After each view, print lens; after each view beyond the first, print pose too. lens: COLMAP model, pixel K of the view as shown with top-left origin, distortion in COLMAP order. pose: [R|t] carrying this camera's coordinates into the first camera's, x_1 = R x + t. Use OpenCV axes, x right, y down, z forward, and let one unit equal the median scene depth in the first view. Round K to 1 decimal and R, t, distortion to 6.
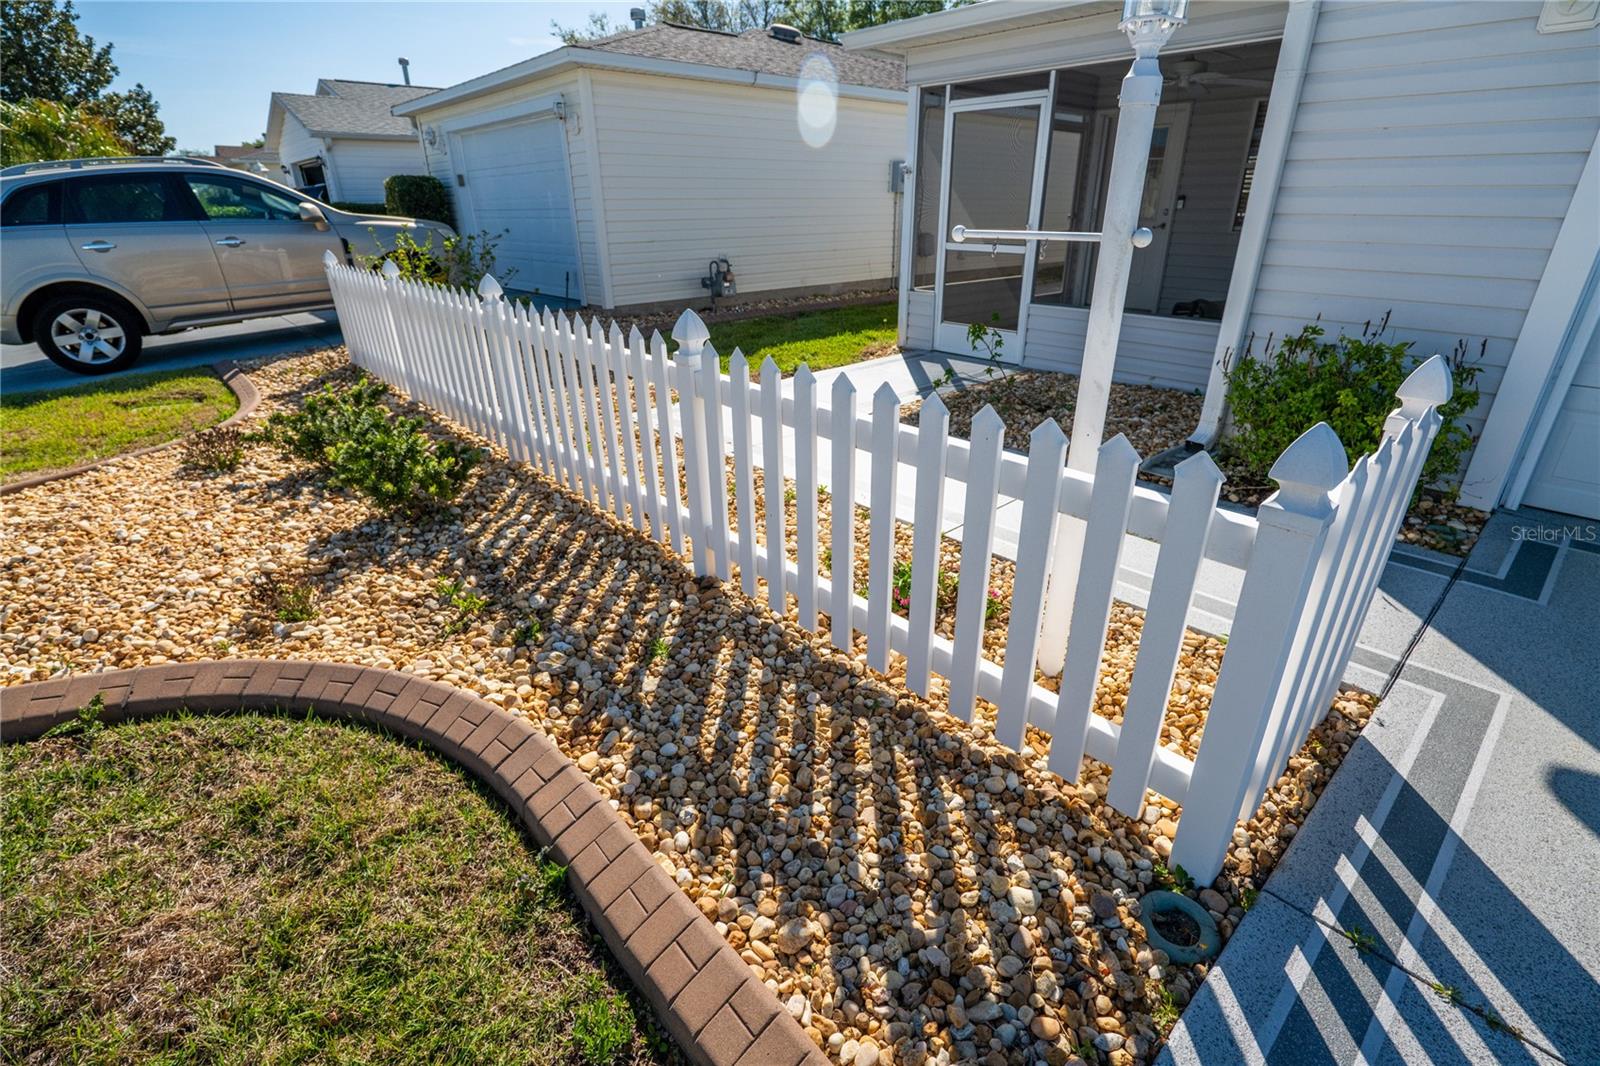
lens RADIAL K [[731.4, 0, 805.3], [0, 731.4, 531.9], [0, 0, 1]] dist [-0.025936, 0.007709]
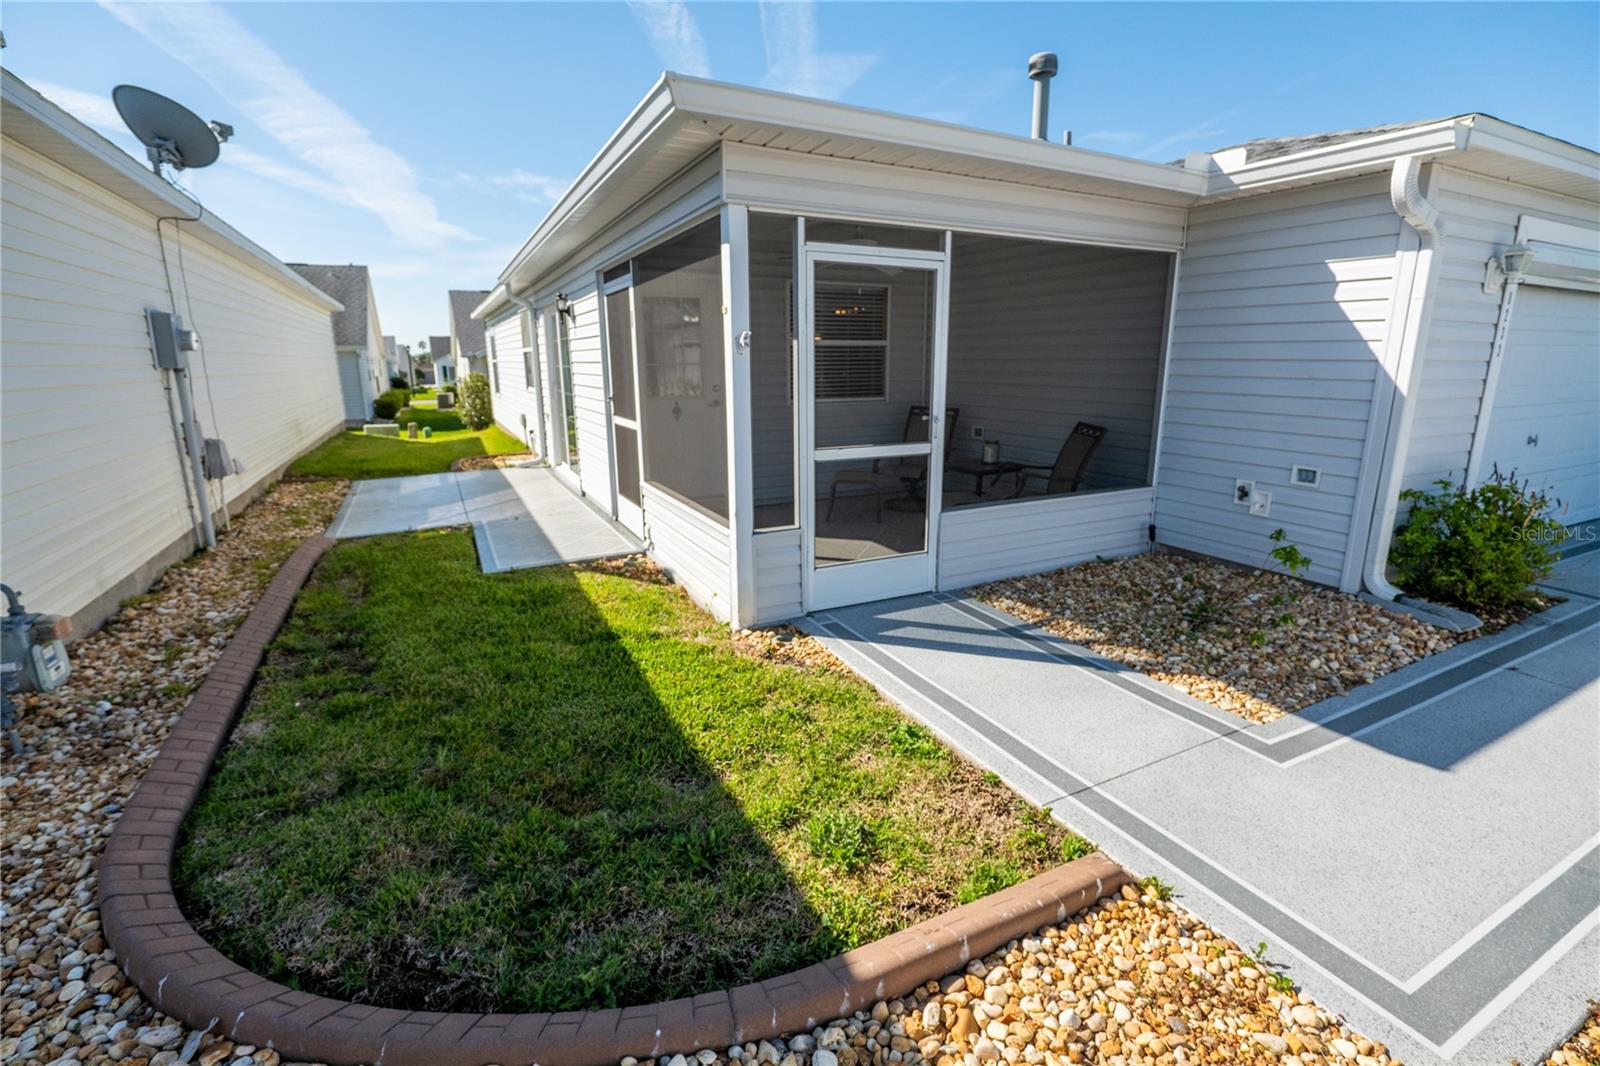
lens RADIAL K [[731.4, 0, 805.3], [0, 731.4, 531.9], [0, 0, 1]] dist [-0.025936, 0.007709]
pose [[0.260397, -0.217382, 0.940712, -0.457279], [0.399796, 0.911146, 0.099883, -0.432777], [-0.878838, 0.350083, 0.324168, 0.892433]]
